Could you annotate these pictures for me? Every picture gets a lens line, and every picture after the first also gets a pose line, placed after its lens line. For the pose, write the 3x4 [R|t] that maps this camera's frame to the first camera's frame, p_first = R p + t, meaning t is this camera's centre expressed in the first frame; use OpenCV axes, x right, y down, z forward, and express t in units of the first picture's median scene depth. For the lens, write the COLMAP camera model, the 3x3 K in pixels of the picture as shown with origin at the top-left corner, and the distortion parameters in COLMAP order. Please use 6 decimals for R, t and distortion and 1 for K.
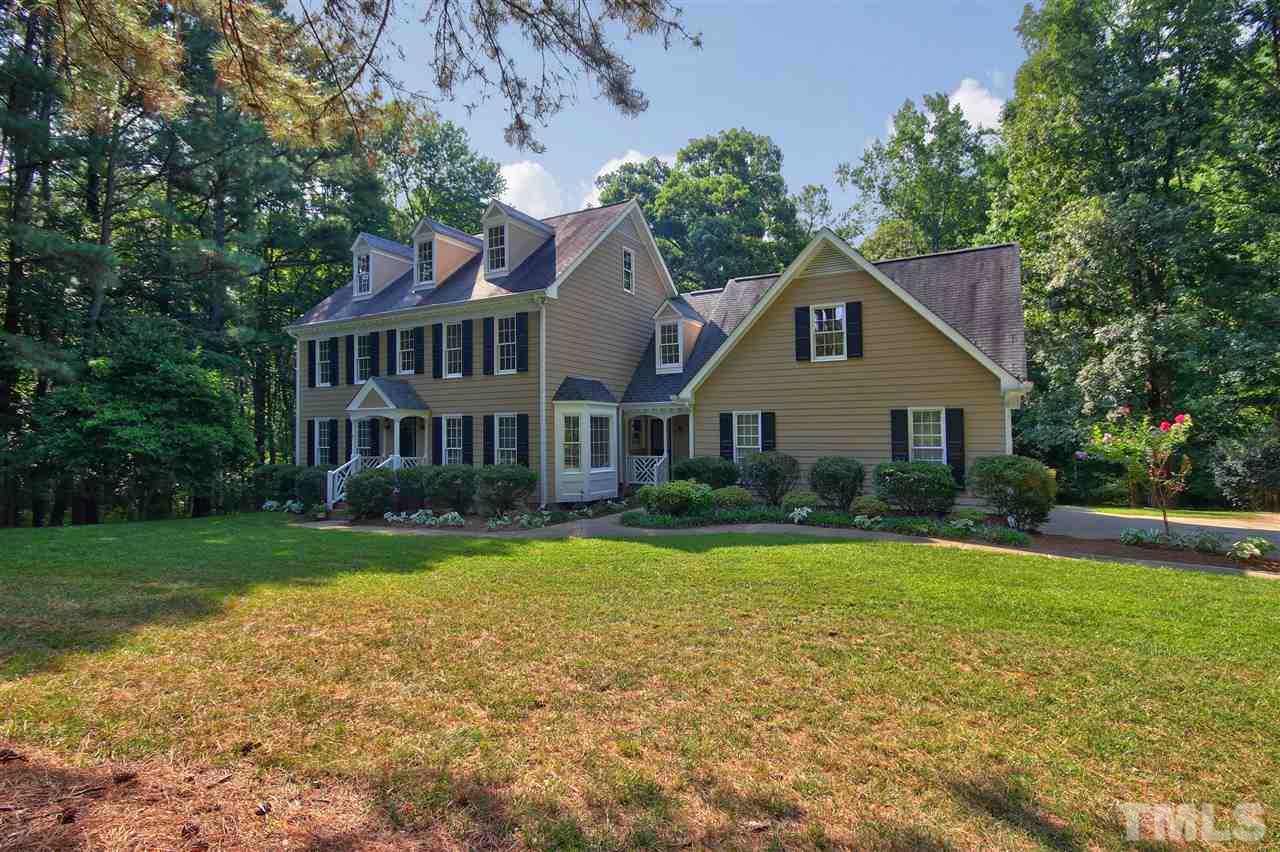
lens RADIAL K [[600.4, 0, 634.2], [0, 600.4, 424.6], [0, 0, 1]] dist [-0.003212, -0.000746]
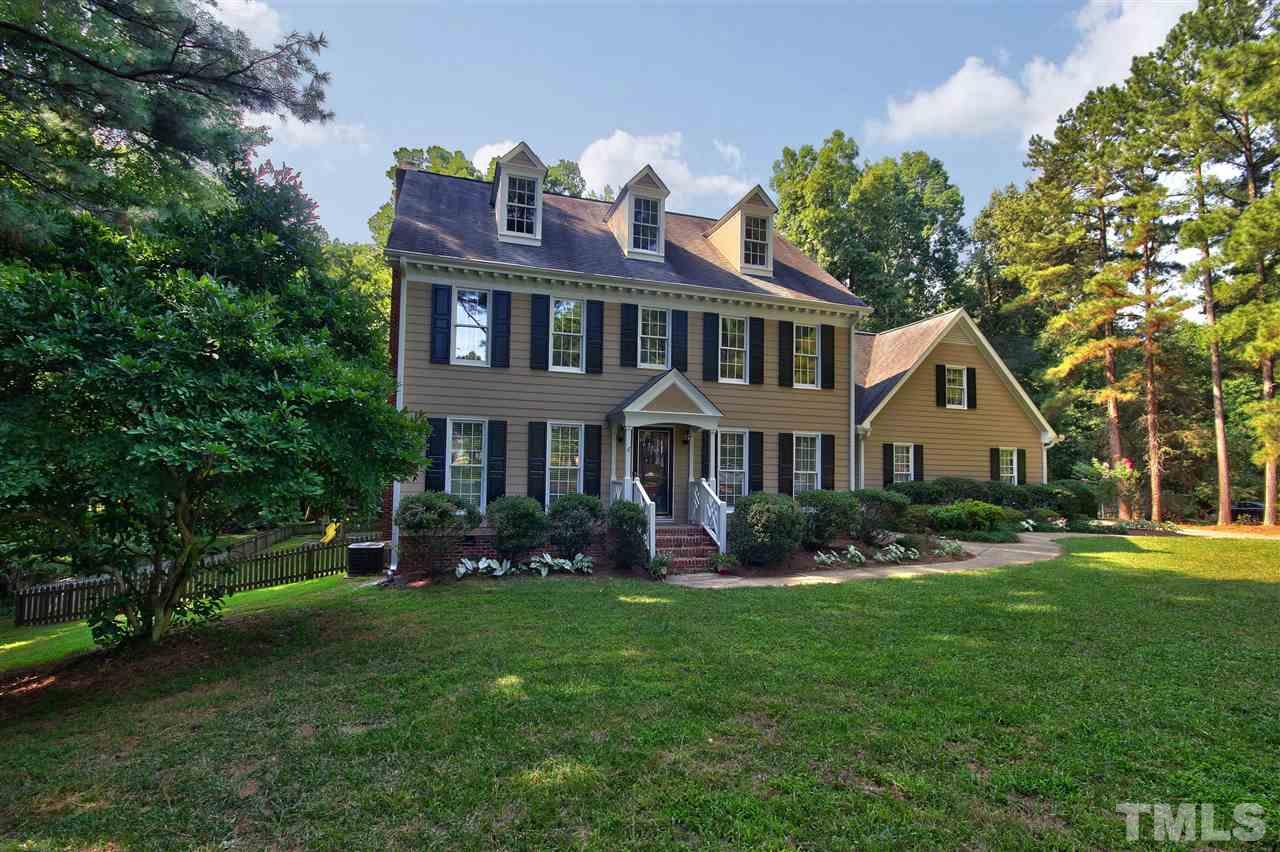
lens RADIAL K [[600.4, 0, 634.2], [0, 600.4, 424.6], [0, 0, 1]] dist [-0.003212, -0.000746]
pose [[0.679852, 0.062866, 0.730650, -1.024733], [-0.049799, 0.997977, -0.039530, 0.016953], [-0.731656, -0.009511, 0.681607, 0.558301]]
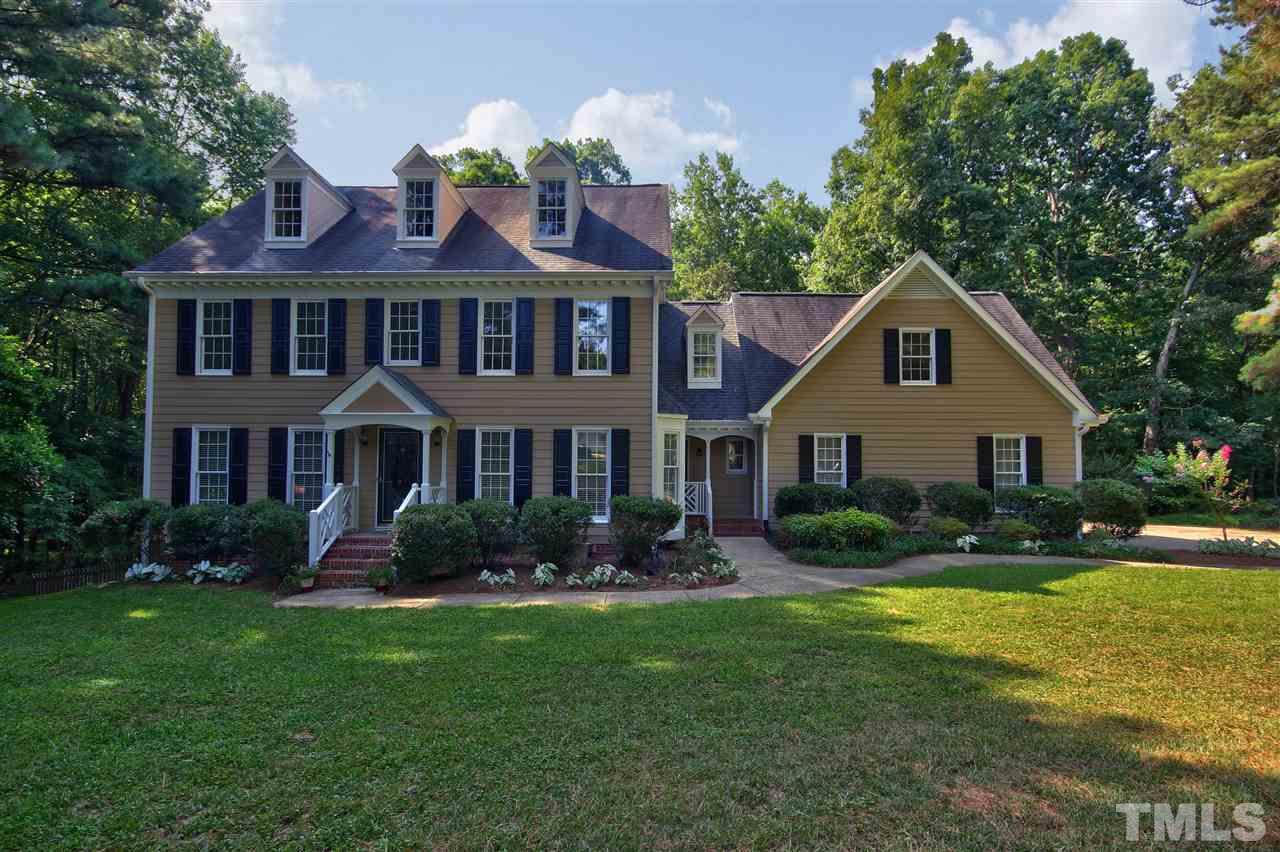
lens RADIAL K [[616.7, 0, 633.6], [0, 616.7, 441.3], [0, 0, 1]] dist [-0.002218, -0.000226]
pose [[0.891311, 0.021565, 0.452880, -0.502638], [-0.017988, 0.999764, -0.012206, 0.006686], [-0.453036, 0.002733, 0.891488, 0.274778]]
